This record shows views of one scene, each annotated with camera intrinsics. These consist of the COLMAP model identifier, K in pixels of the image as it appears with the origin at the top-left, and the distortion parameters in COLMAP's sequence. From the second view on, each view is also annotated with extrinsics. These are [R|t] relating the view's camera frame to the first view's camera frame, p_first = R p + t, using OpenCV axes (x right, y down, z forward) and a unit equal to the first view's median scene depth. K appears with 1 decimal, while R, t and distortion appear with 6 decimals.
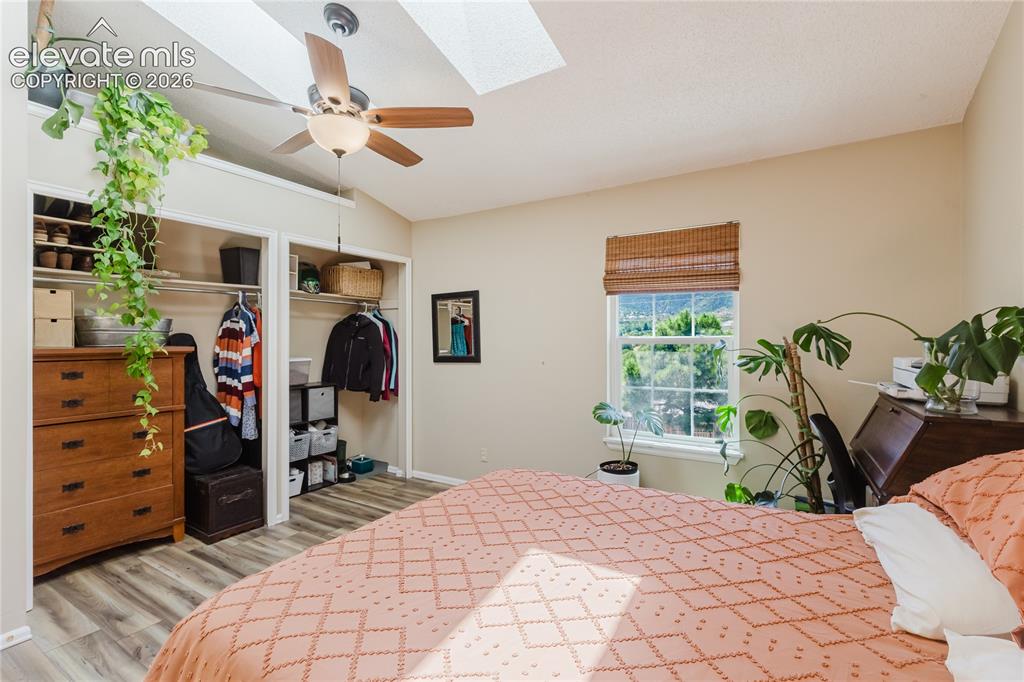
lens RADIAL K [[471.1, 0, 518.3], [0, 471.1, 339.0], [0, 0, 1]] dist [-0.000752, -0.000230]
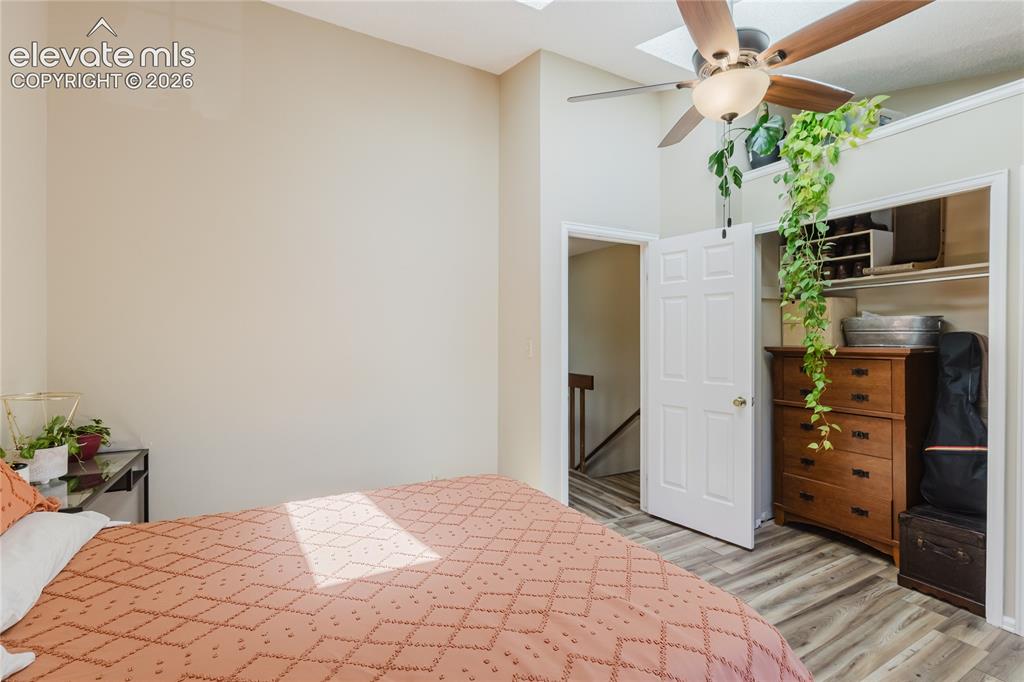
lens RADIAL K [[471.1, 0, 517.5], [0, 471.1, 339.6], [0, 0, 1]] dist [-0.000752, -0.000230]
pose [[-0.479949, 0.009514, -0.877245, 0.452074], [0.000546, 0.999944, 0.010546, -0.011618], [0.877296, 0.004582, -0.479928, 0.898317]]
